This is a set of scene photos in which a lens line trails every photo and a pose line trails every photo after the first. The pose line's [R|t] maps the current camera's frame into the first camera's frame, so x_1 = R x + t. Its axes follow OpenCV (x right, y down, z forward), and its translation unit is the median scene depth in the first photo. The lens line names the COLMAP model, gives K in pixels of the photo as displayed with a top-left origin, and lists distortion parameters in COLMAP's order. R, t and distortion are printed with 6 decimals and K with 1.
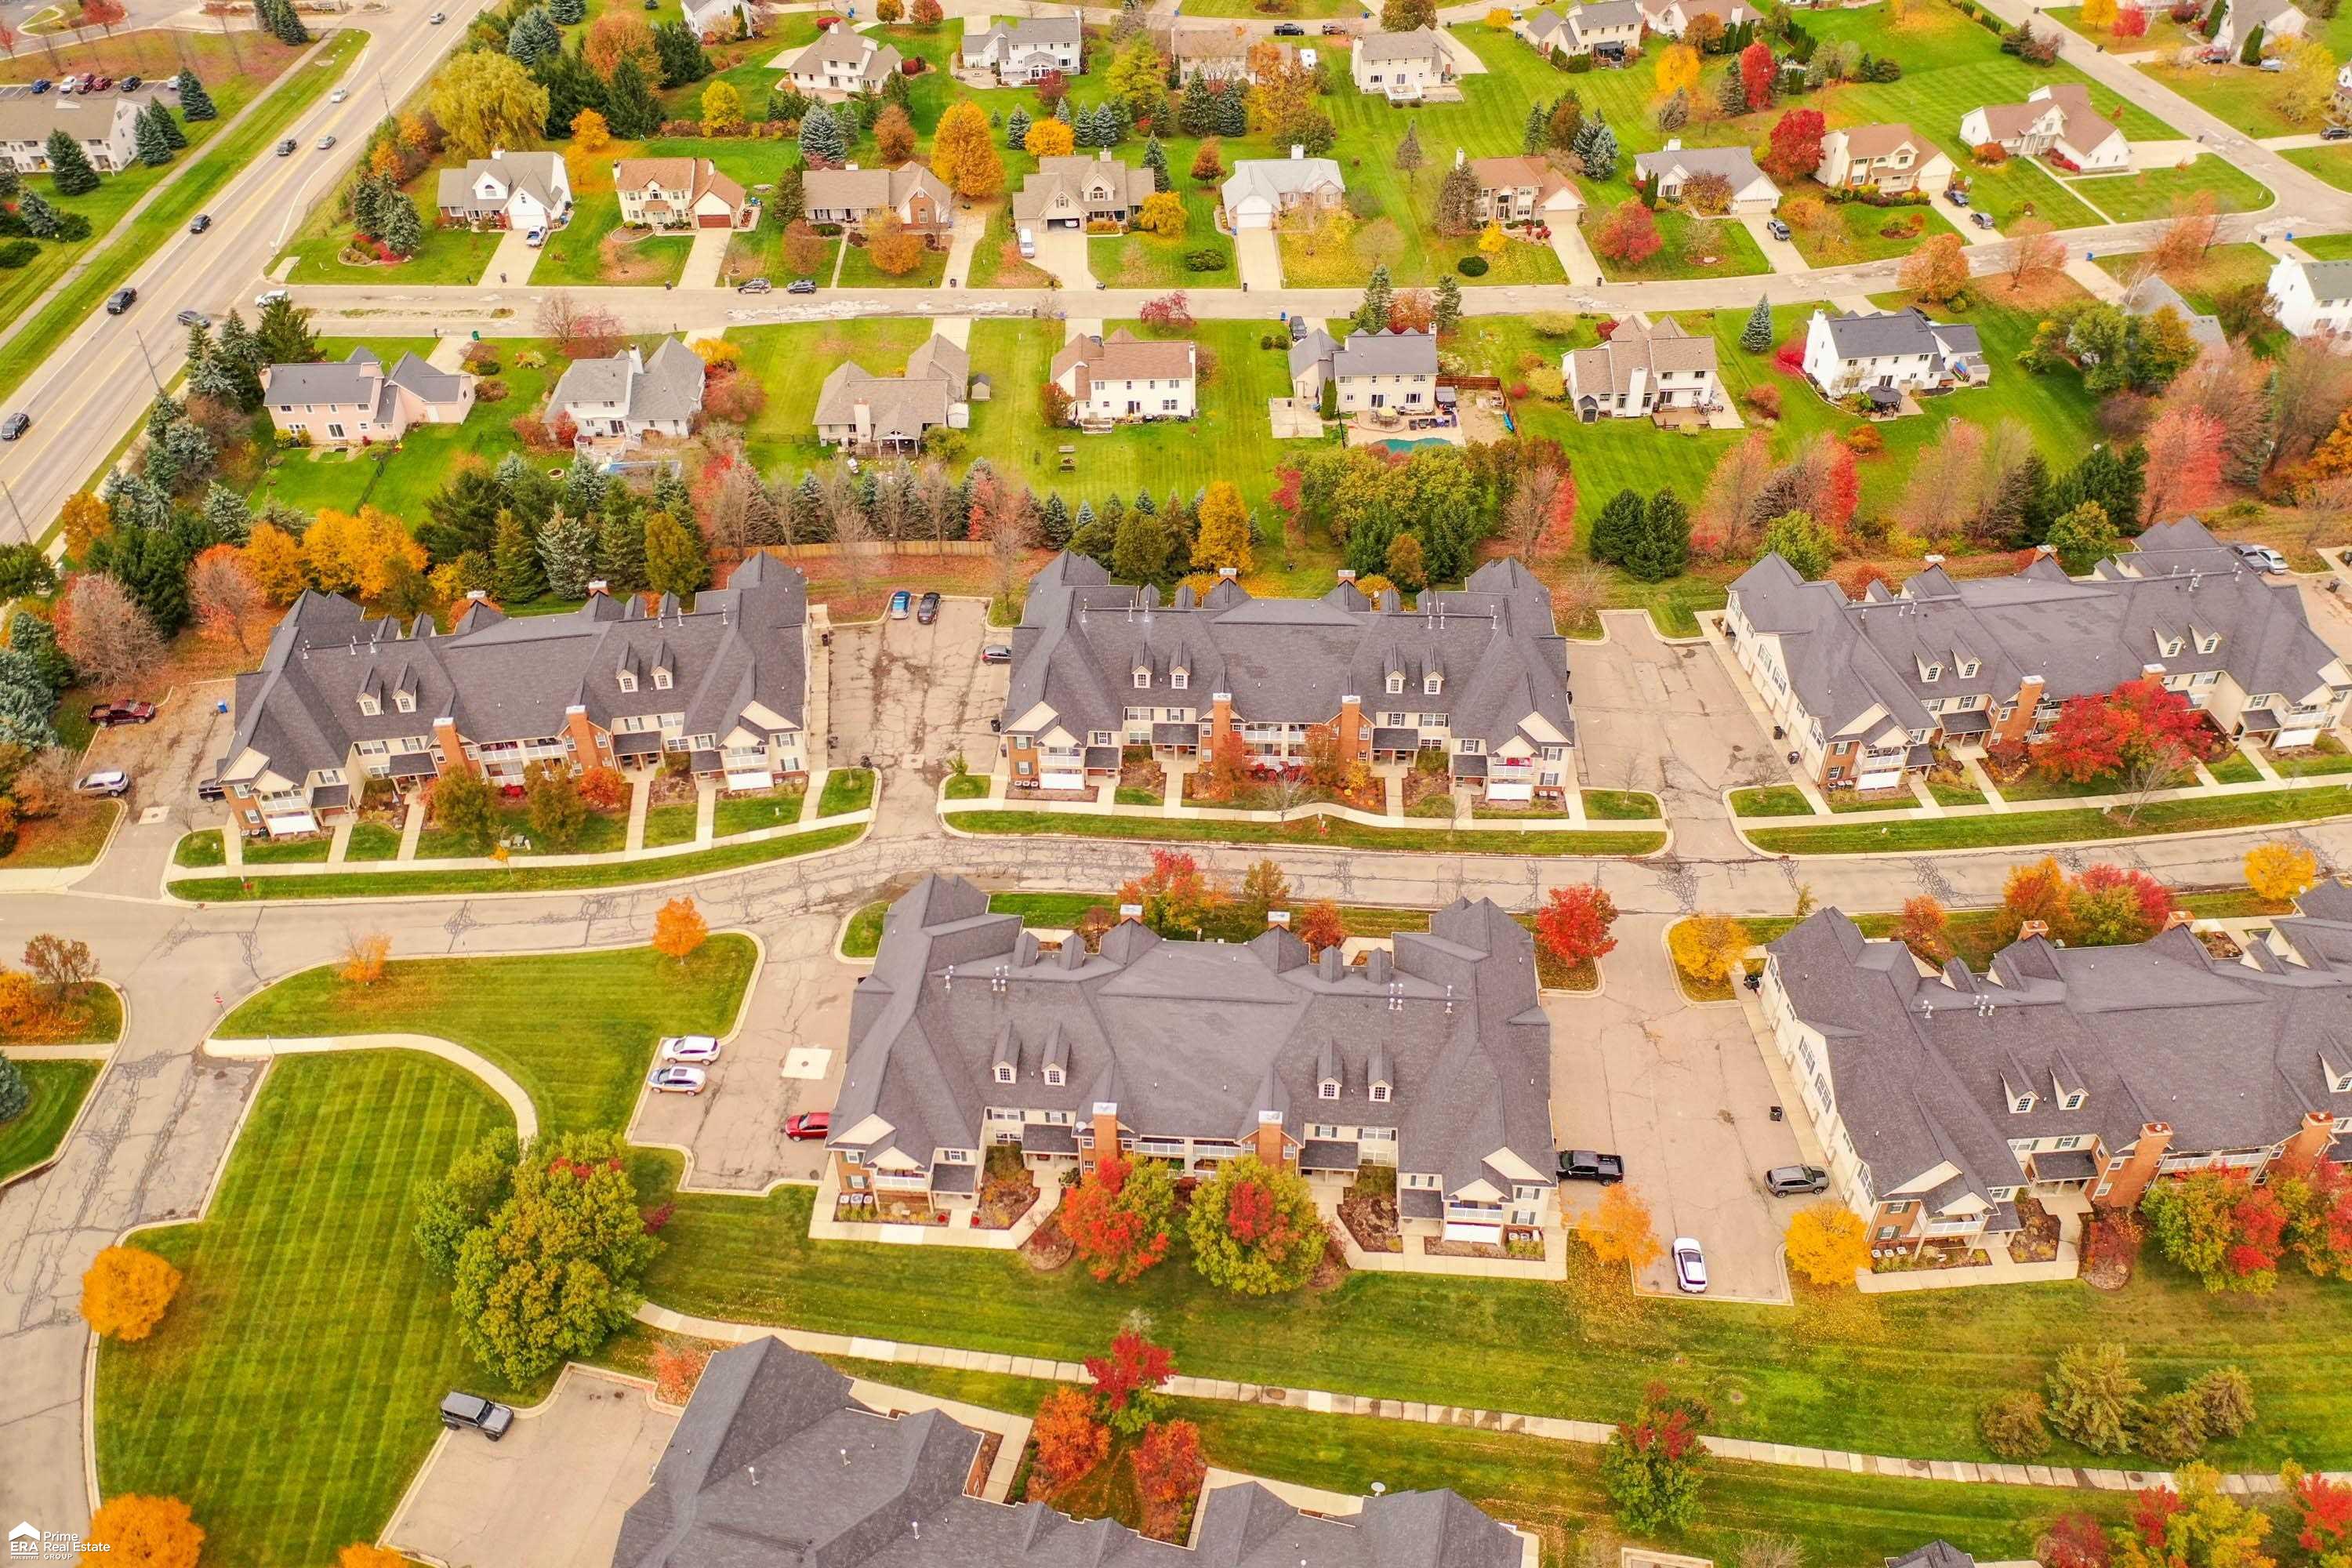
lens RADIAL K [[1885.1, 0, 1176.0], [0, 1885.1, 784.0], [0, 0, 1]] dist [0.001713, 0.006527]
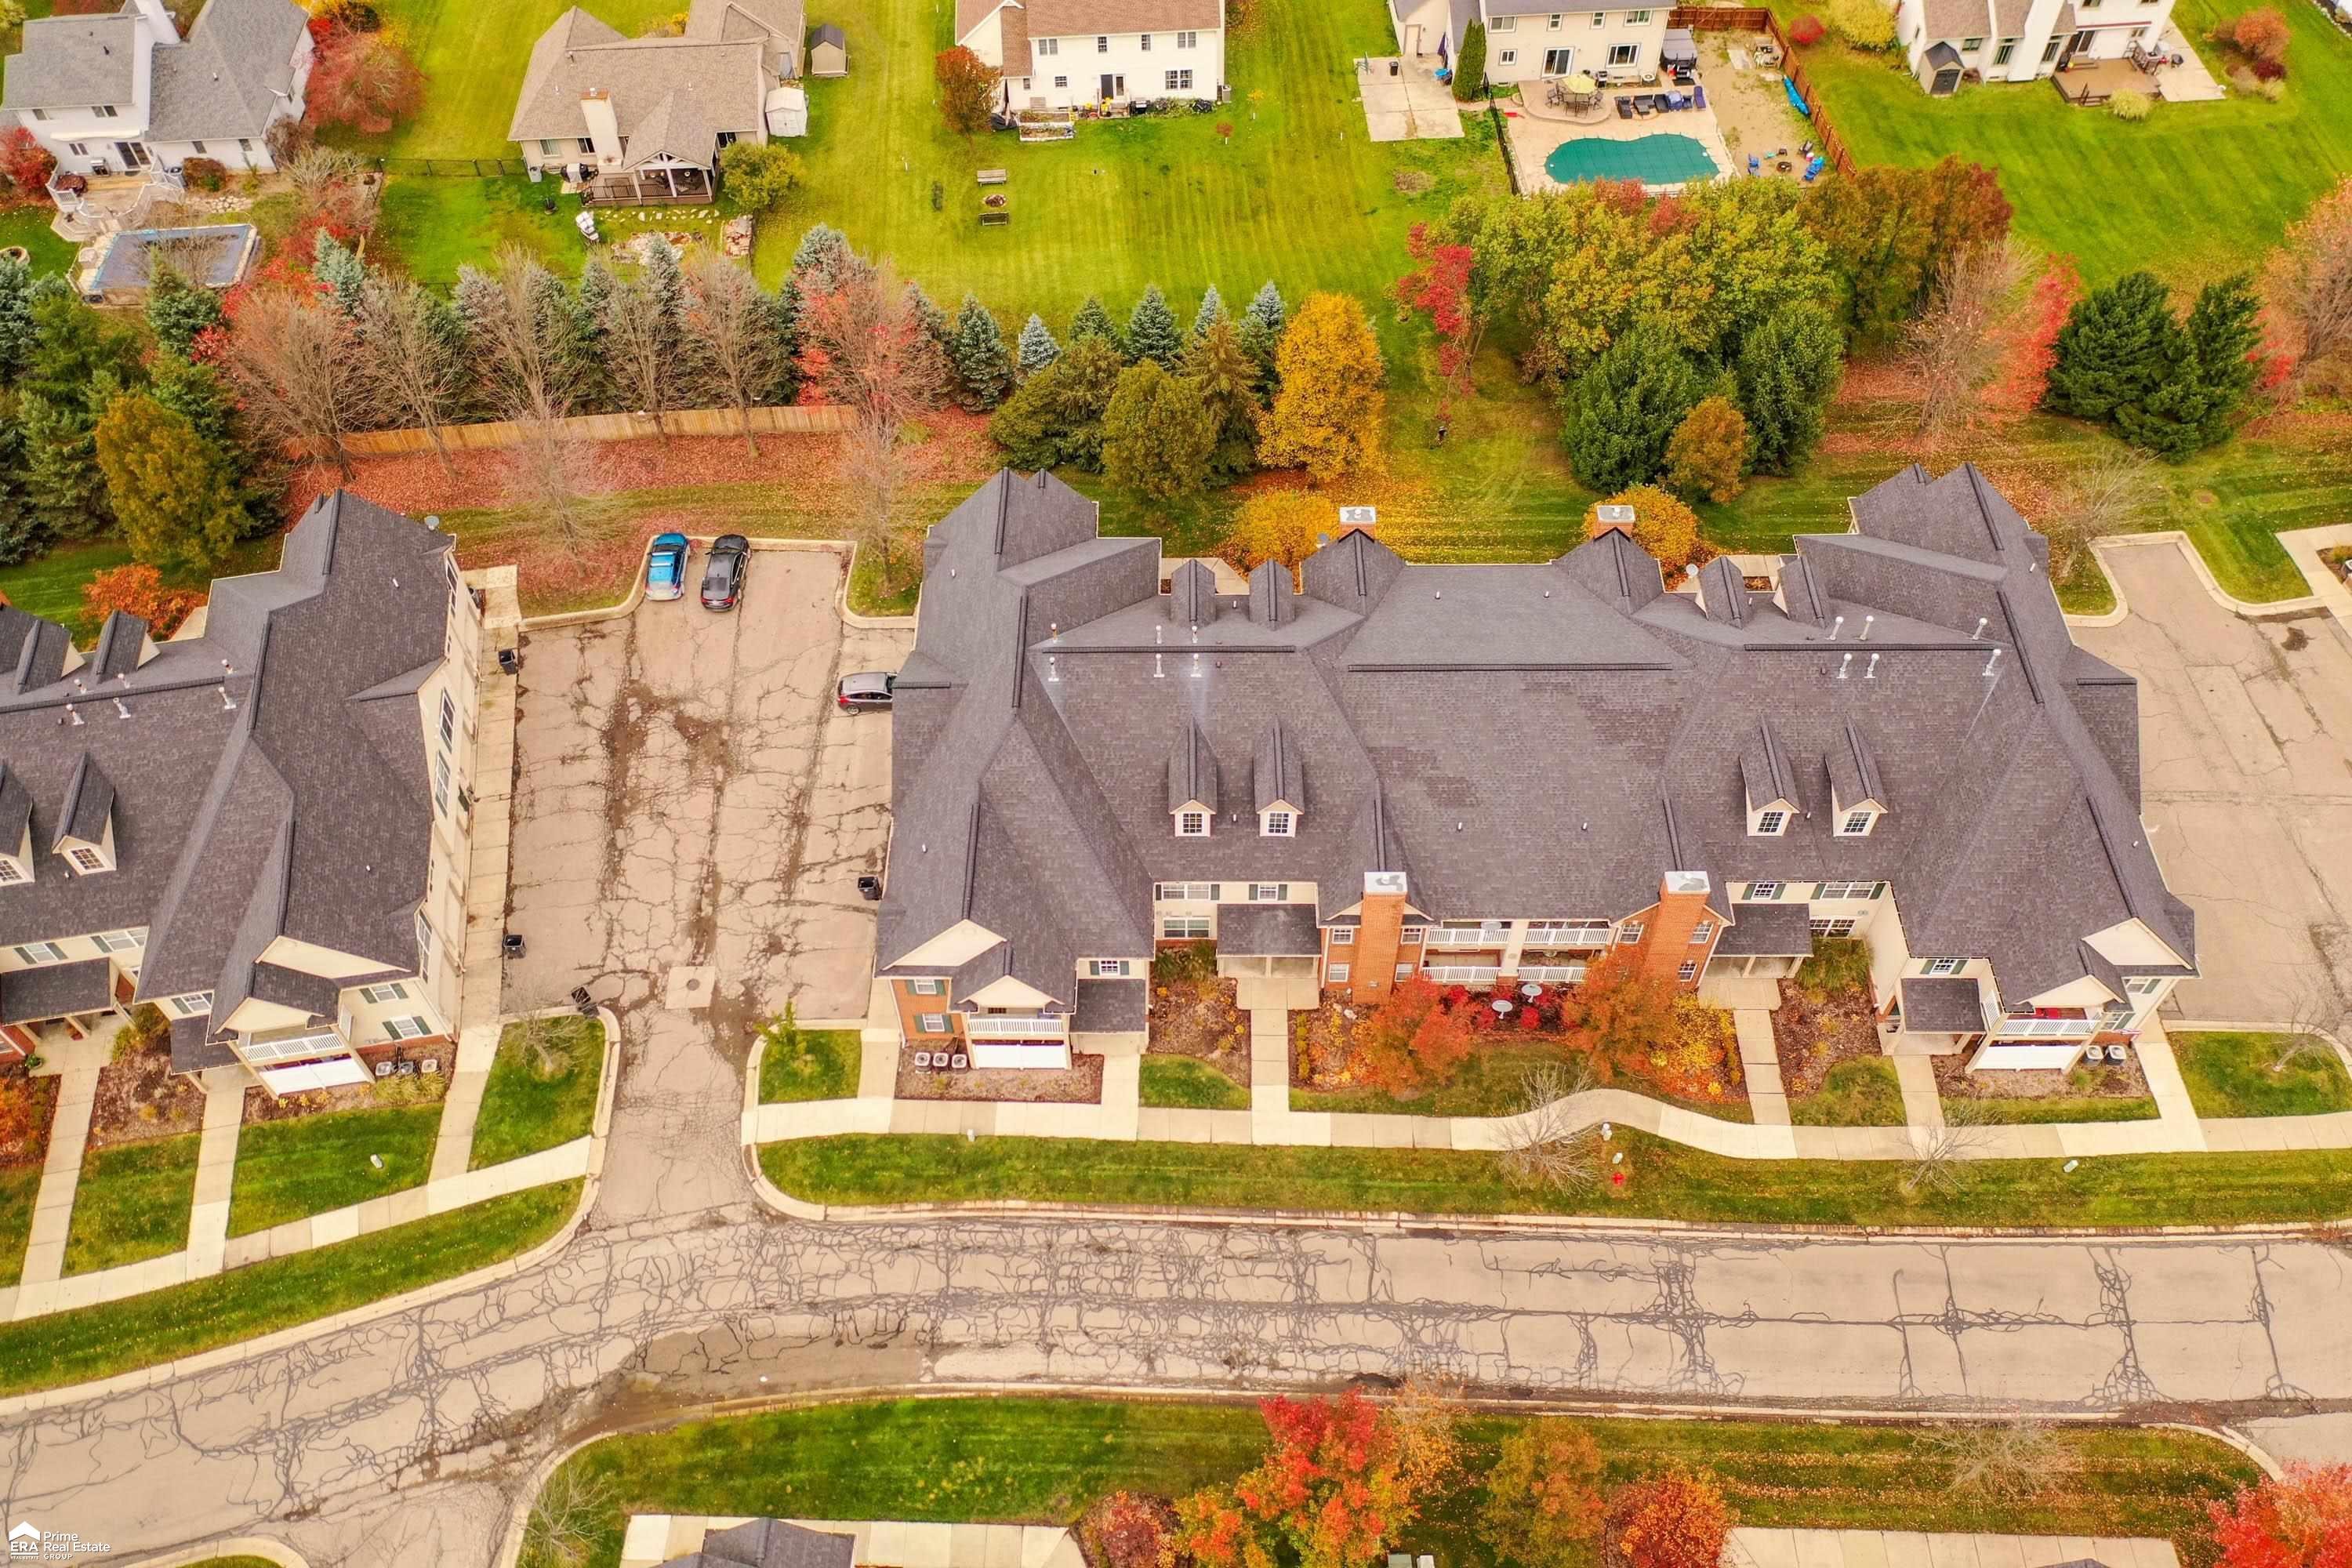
lens RADIAL K [[1885.1, 0, 1176.0], [0, 1885.1, 784.0], [0, 0, 1]] dist [0.001713, 0.006527]
pose [[0.999120, -0.034074, 0.024440, -0.029706], [0.028254, 0.977703, 0.208082, -0.143023], [-0.030985, -0.207208, 0.977806, 0.527784]]
